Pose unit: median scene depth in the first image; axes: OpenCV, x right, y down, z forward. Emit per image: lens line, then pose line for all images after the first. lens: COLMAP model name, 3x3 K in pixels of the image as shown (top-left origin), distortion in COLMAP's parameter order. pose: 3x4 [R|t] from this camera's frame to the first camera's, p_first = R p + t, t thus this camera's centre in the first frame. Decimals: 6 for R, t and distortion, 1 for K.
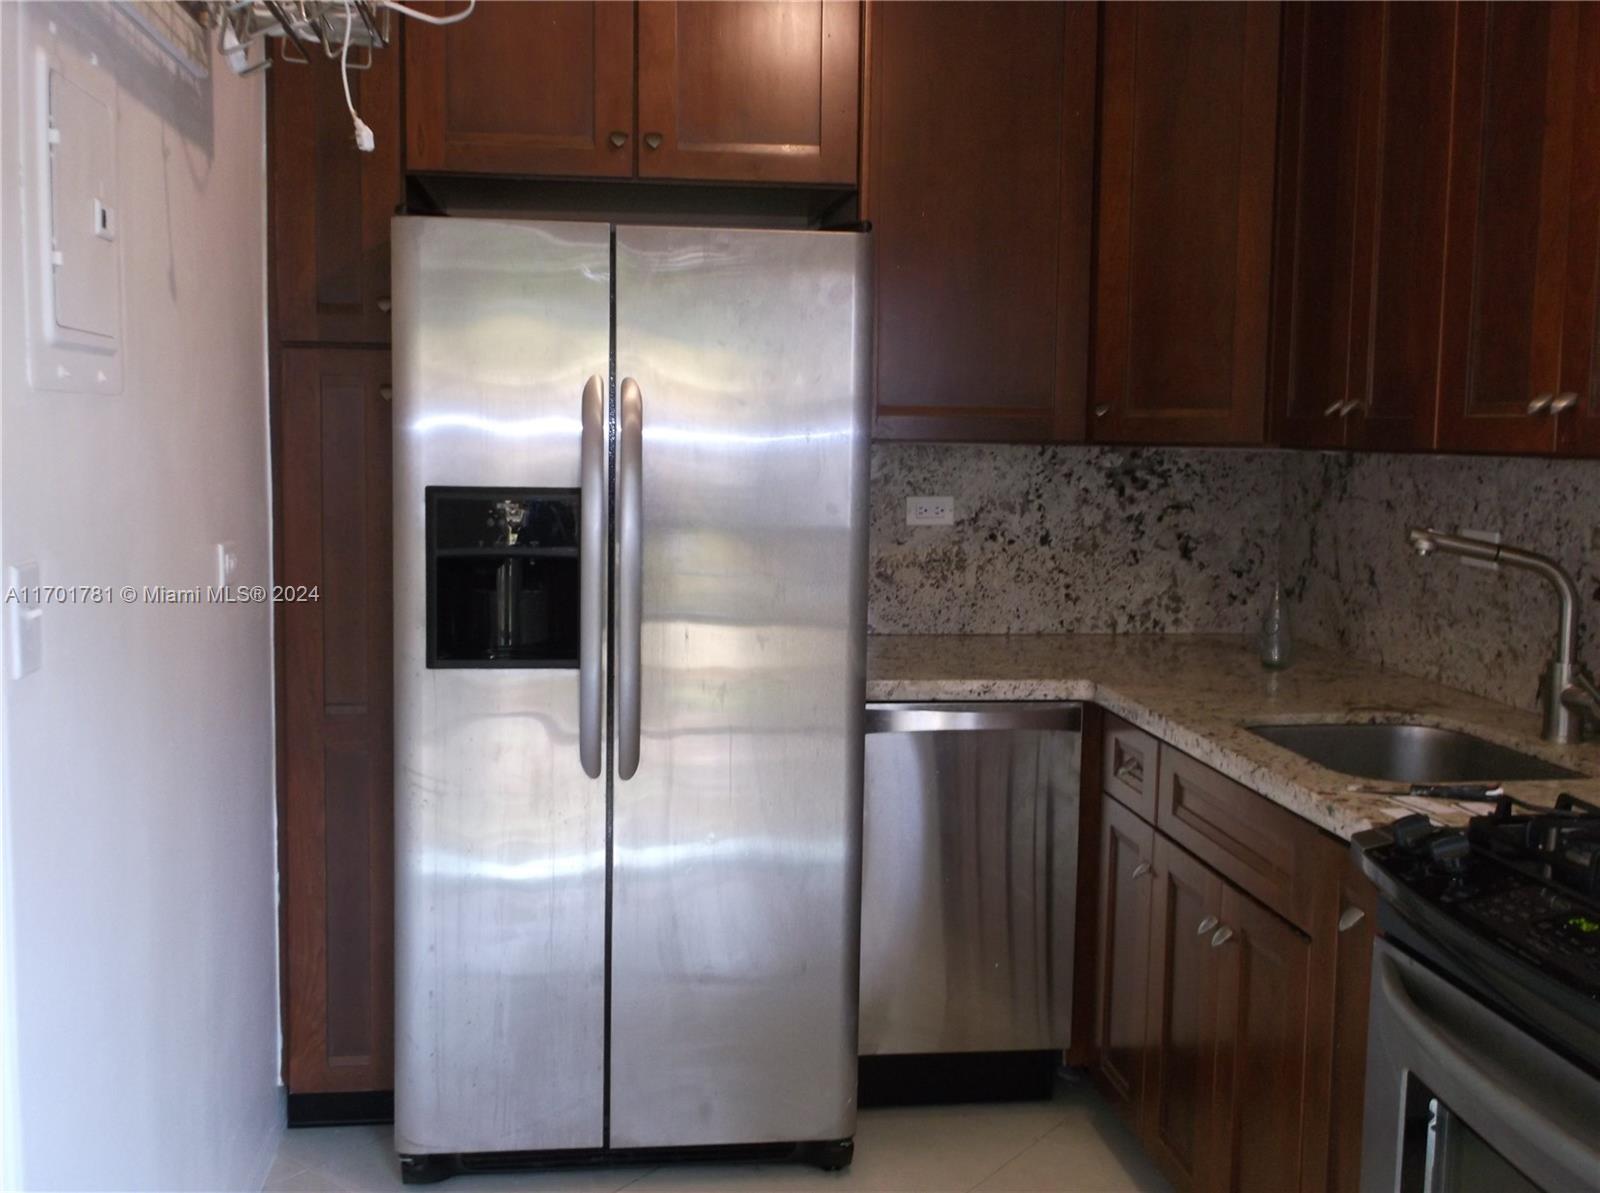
lens RADIAL K [[1570.8, 0, 796.9], [0, 1570.8, 596.5], [0, 0, 1]] dist [0.011421, 0.000000]
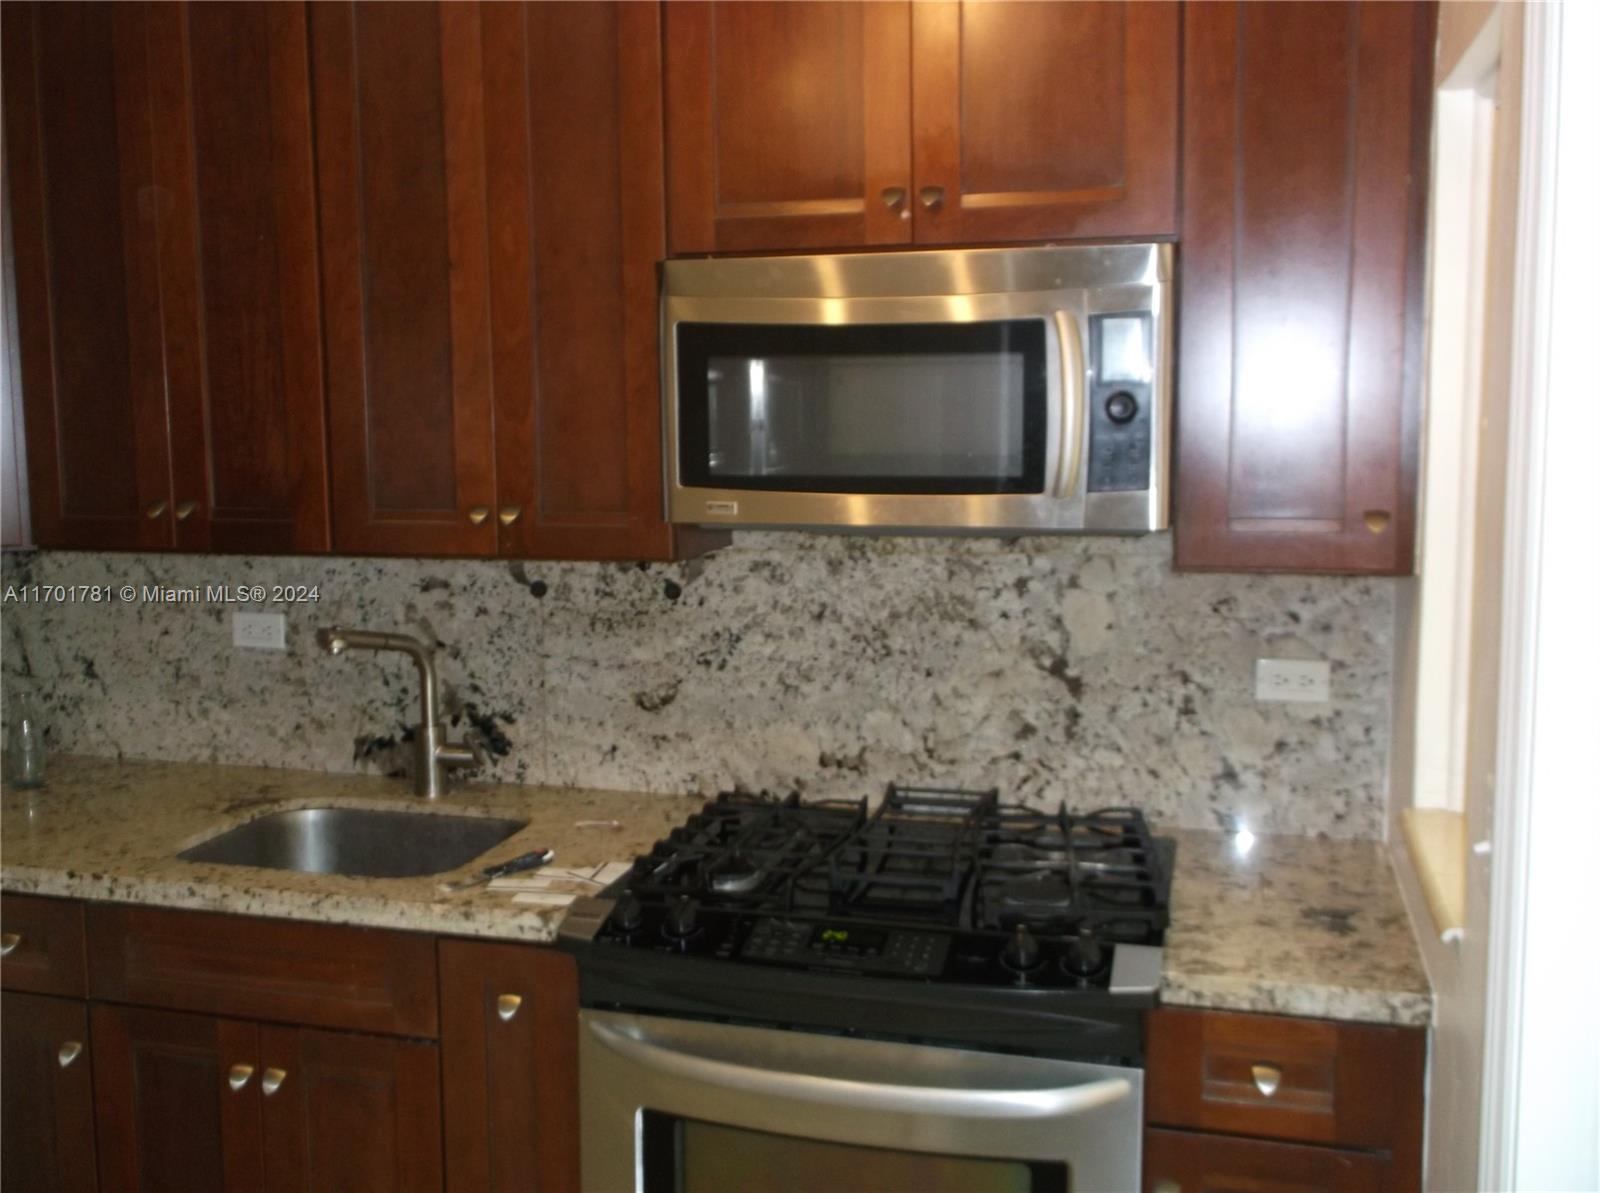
lens RADIAL K [[1570.8, 0, 797.1], [0, 1570.8, 594.2], [0, 0, 1]] dist [0.011421, 0.000000]
pose [[0.395098, -0.127867, 0.909697, -0.372169], [0.110591, 0.989684, 0.091078, -0.109910], [-0.911958, 0.064619, 0.405163, 0.250535]]
